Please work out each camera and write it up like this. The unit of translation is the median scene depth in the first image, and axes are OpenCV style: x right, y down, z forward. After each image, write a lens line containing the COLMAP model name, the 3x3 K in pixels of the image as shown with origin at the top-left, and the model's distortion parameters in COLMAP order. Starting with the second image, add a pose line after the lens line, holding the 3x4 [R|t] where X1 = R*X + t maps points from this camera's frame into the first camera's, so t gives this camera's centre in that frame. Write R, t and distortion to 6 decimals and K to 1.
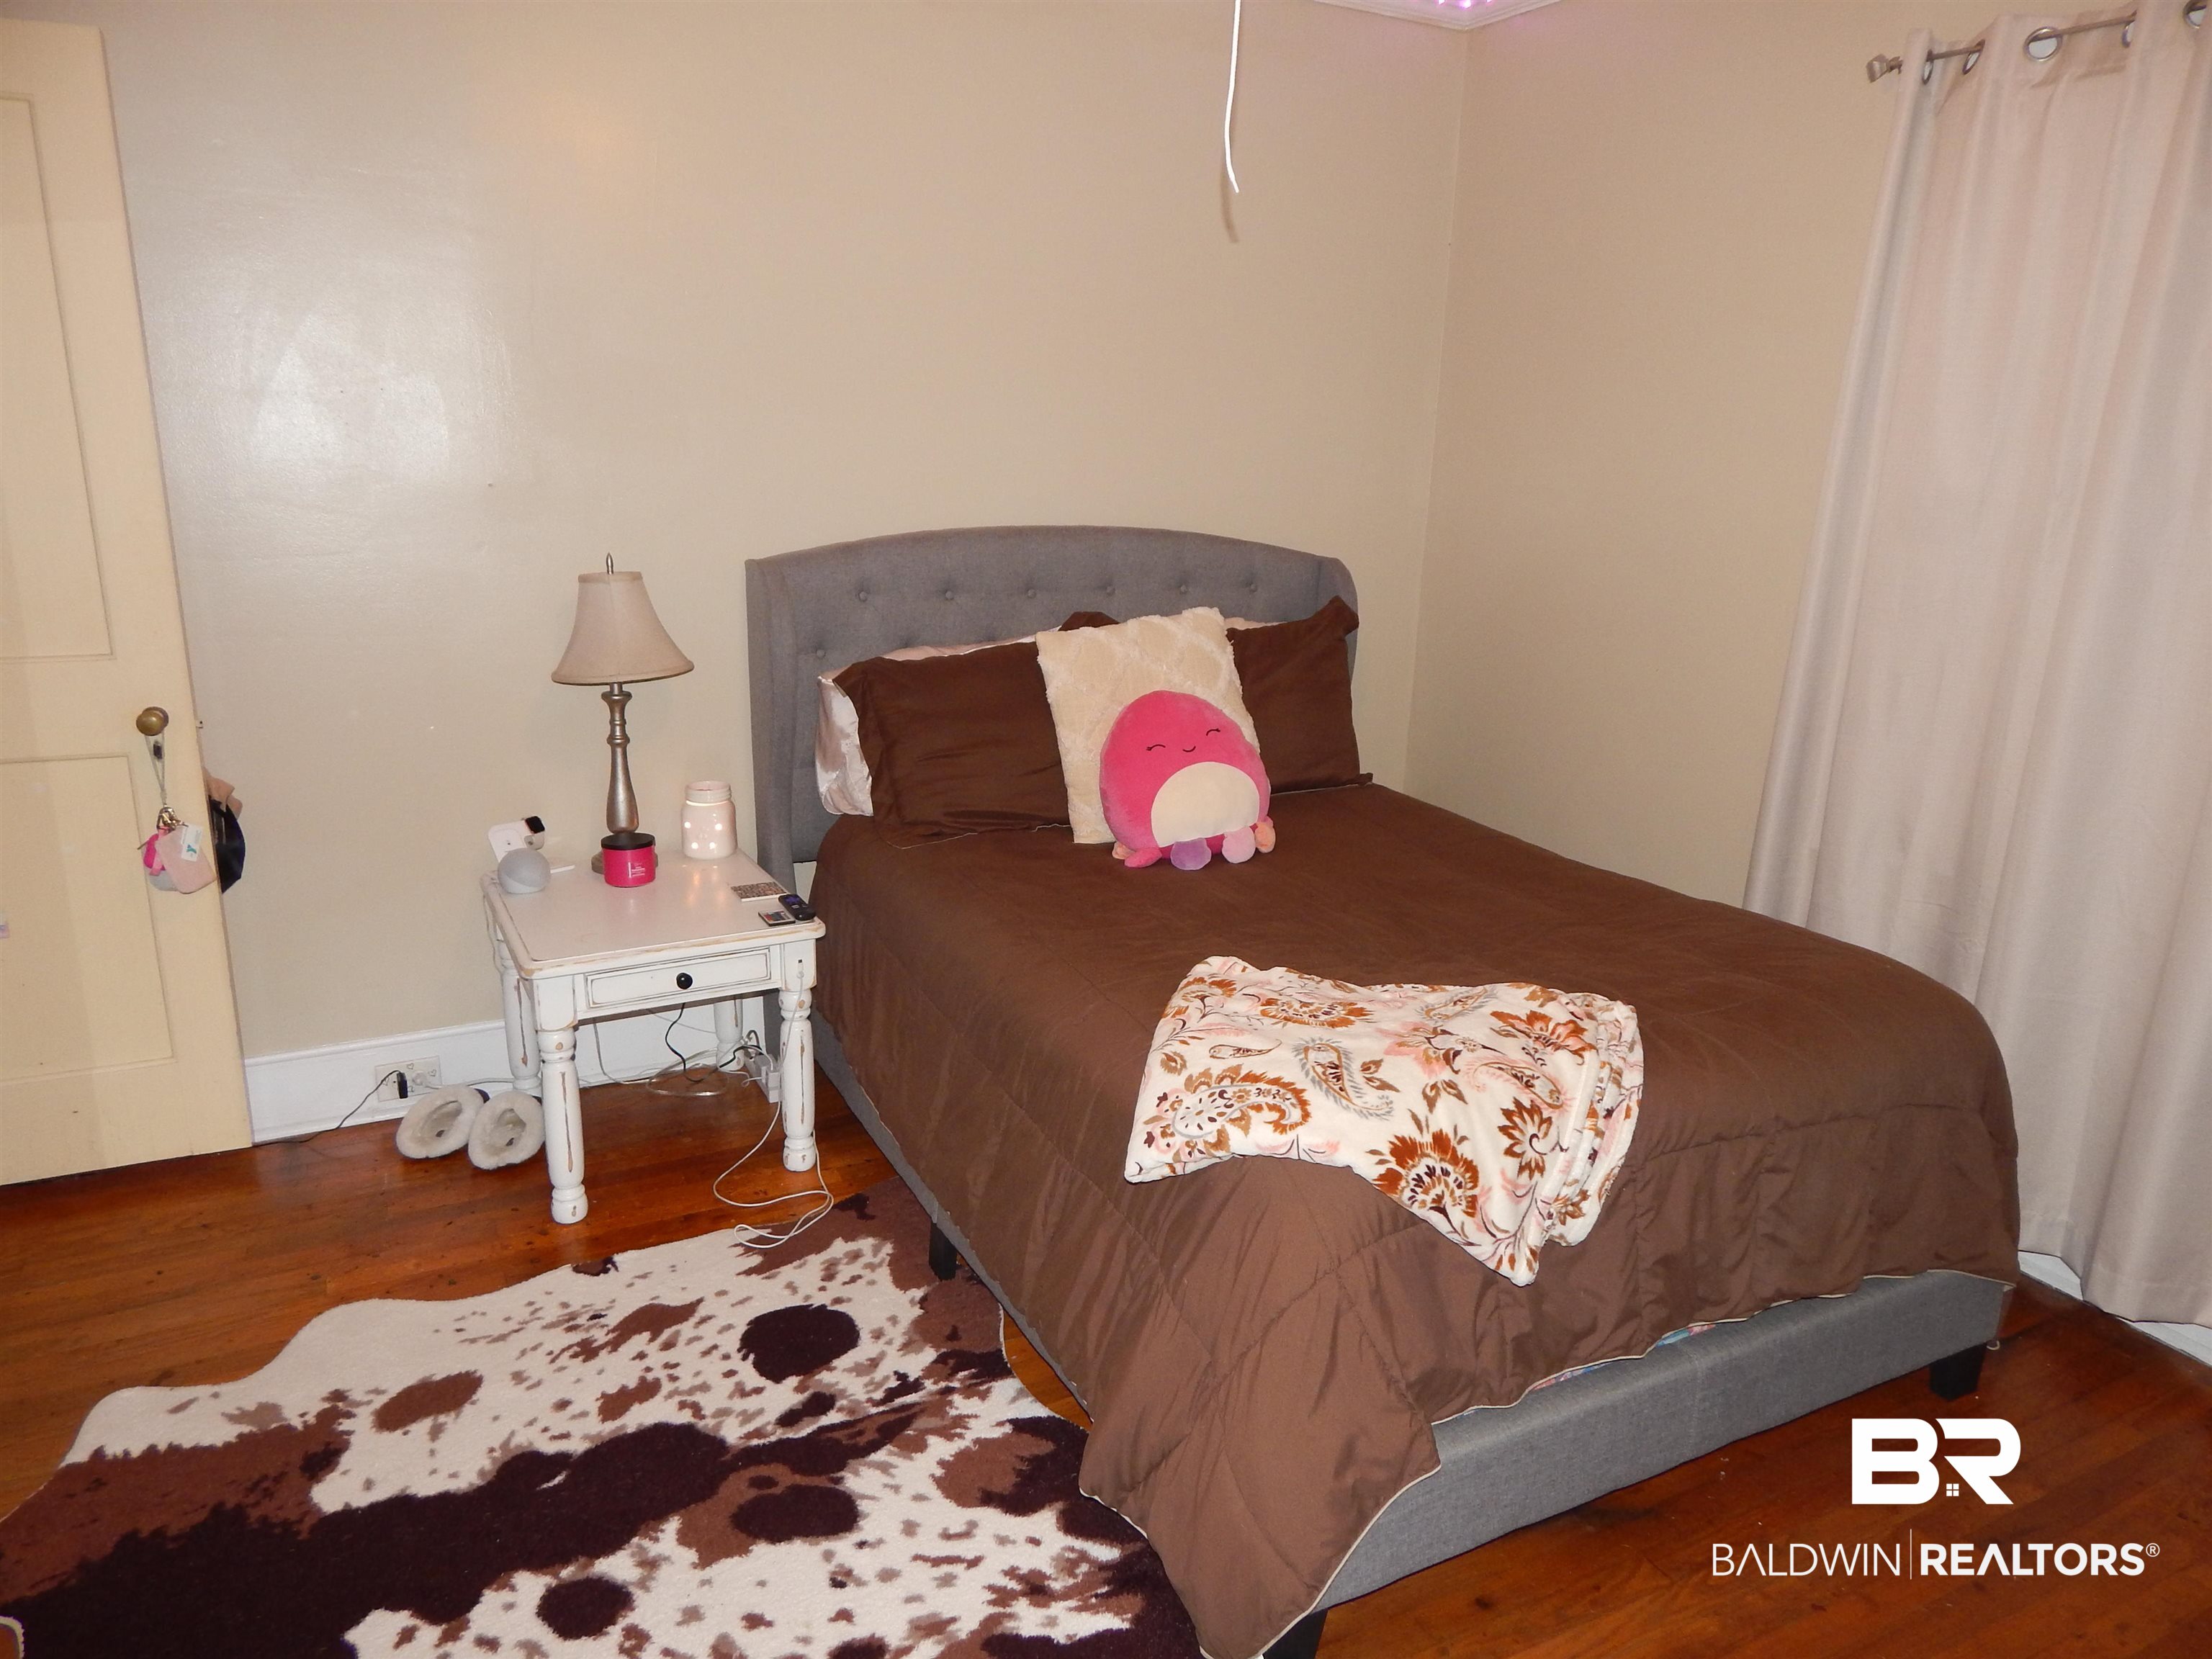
lens RADIAL K [[1482.7, 0, 1110.0], [0, 1482.7, 830.6], [0, 0, 1]] dist [-0.000771, 0.004265]
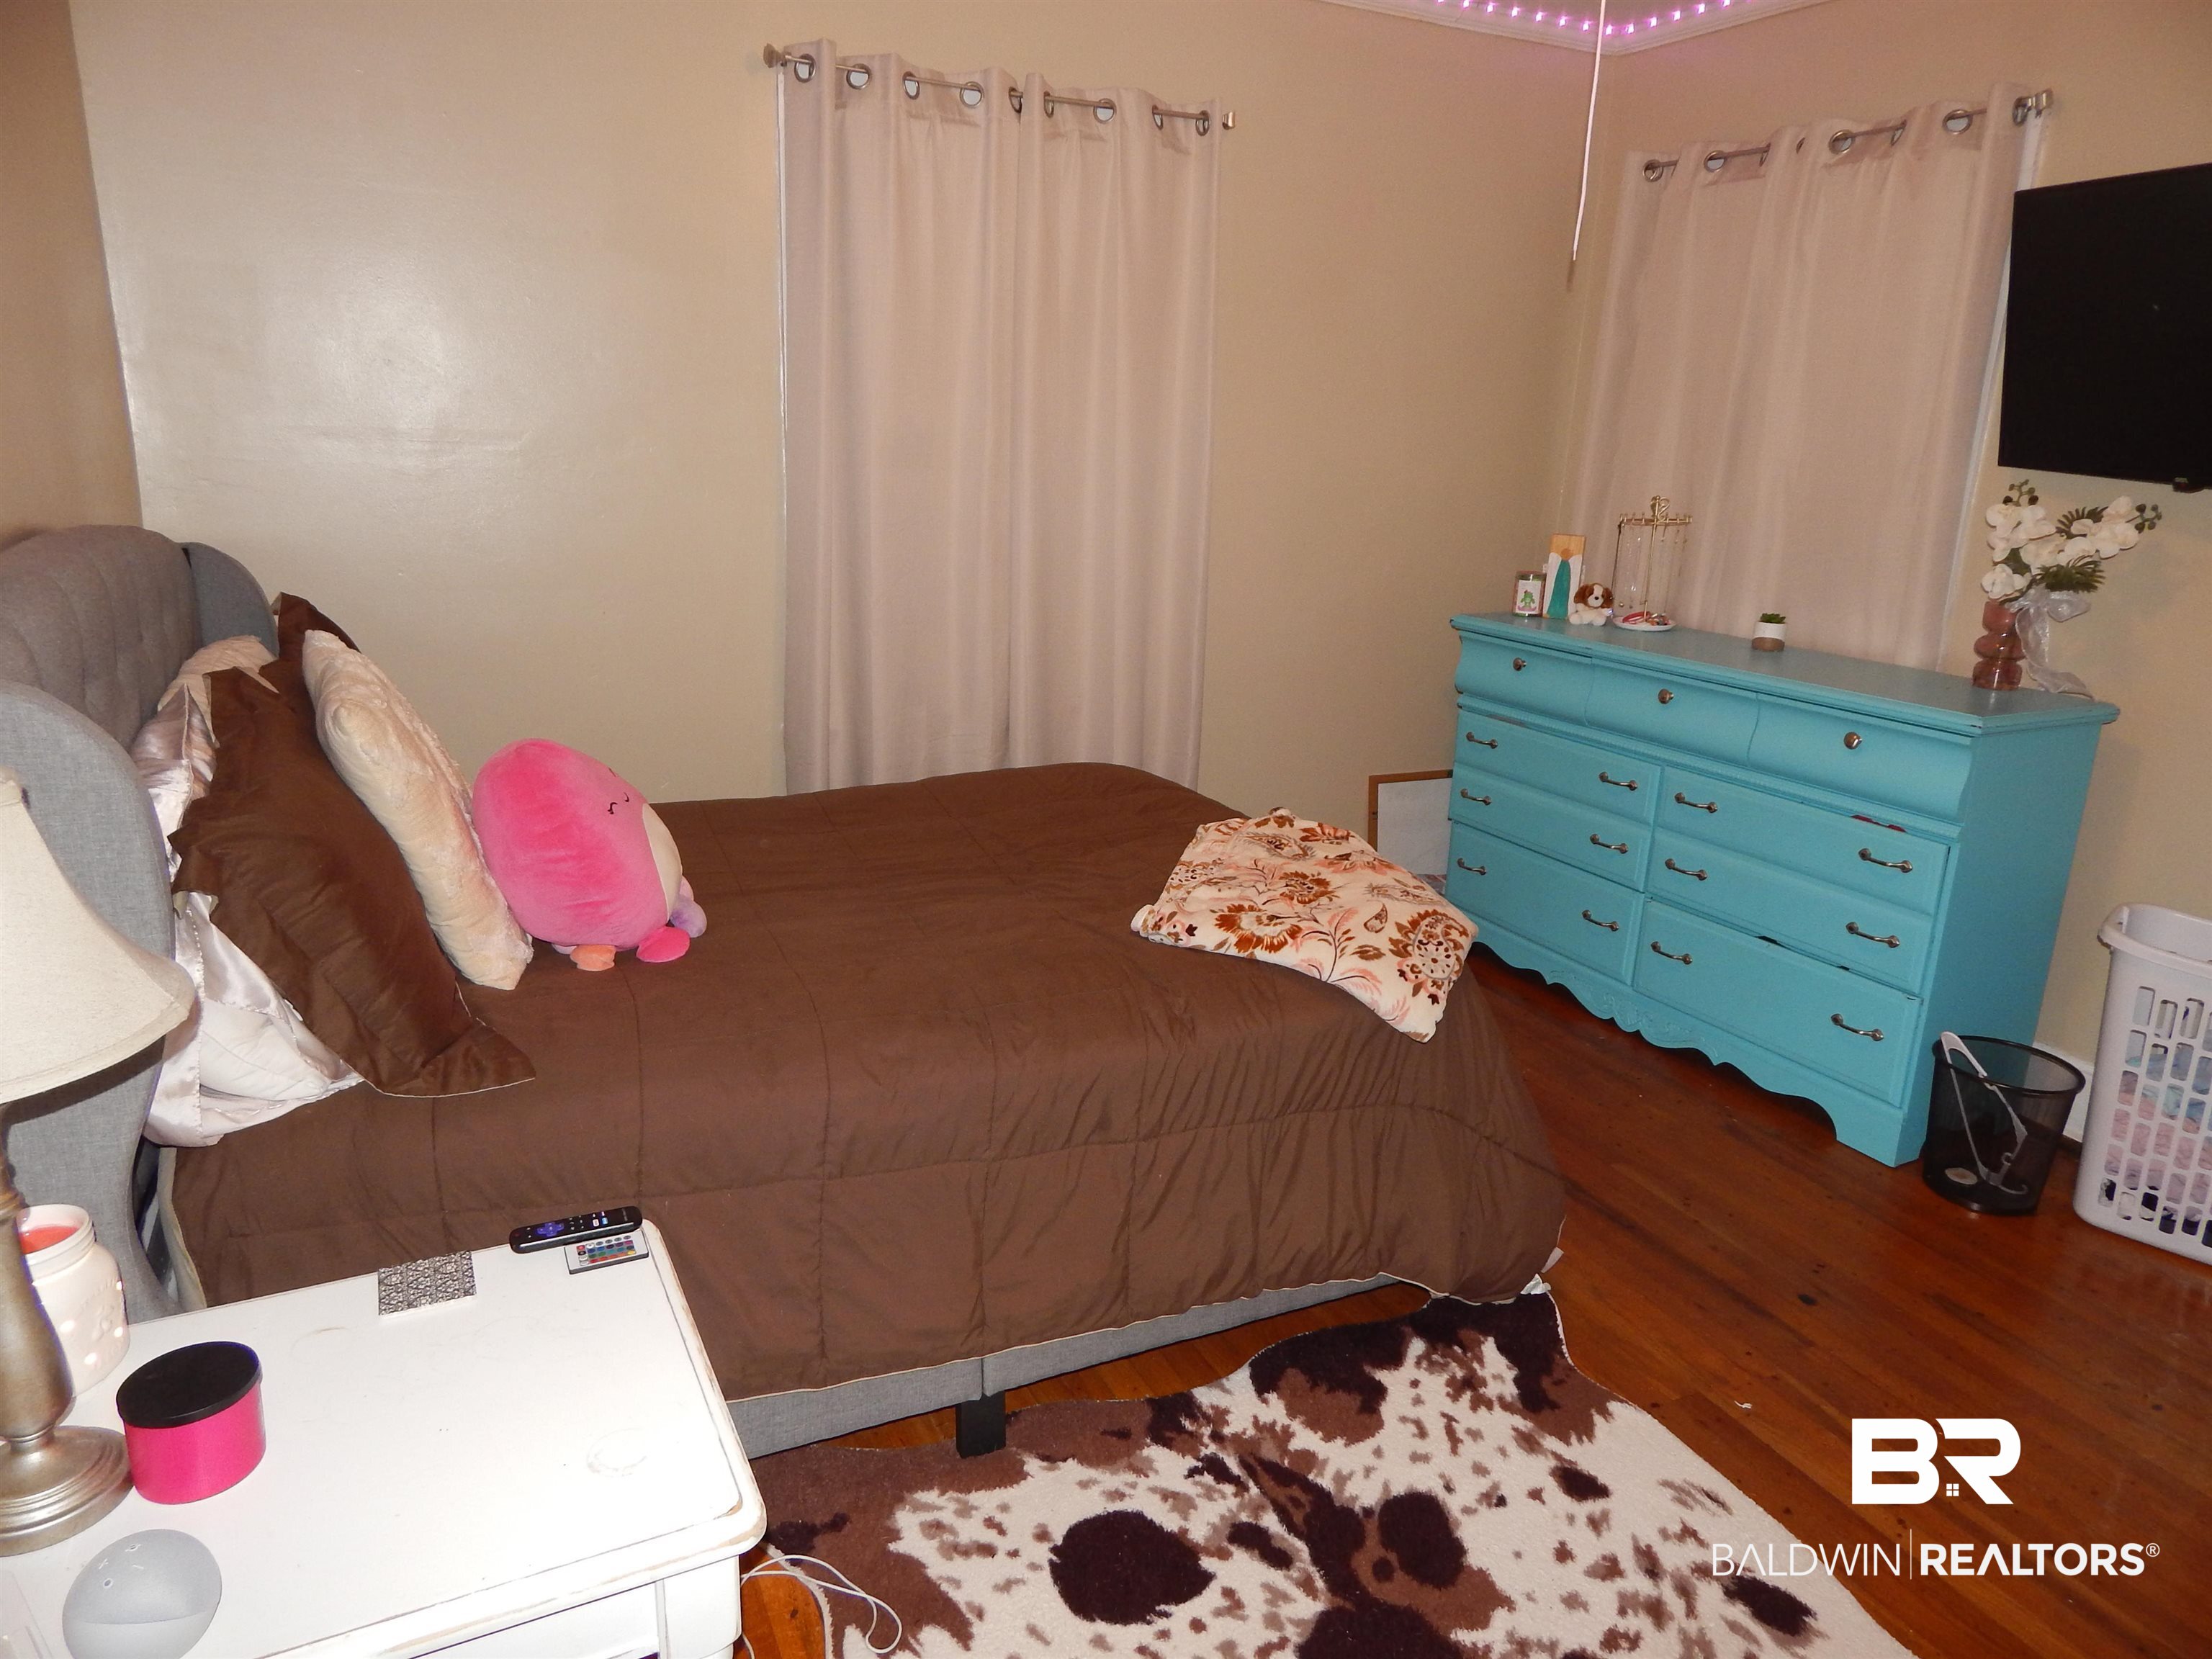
lens RADIAL K [[1482.7, 0, 1110.4], [0, 1482.7, 829.4], [0, 0, 1]] dist [-0.000771, 0.004265]
pose [[0.025483, -0.302995, 0.952651, -0.992189], [0.220442, 0.931206, 0.290277, -0.305265], [-0.975067, 0.202607, 0.090523, 0.993304]]
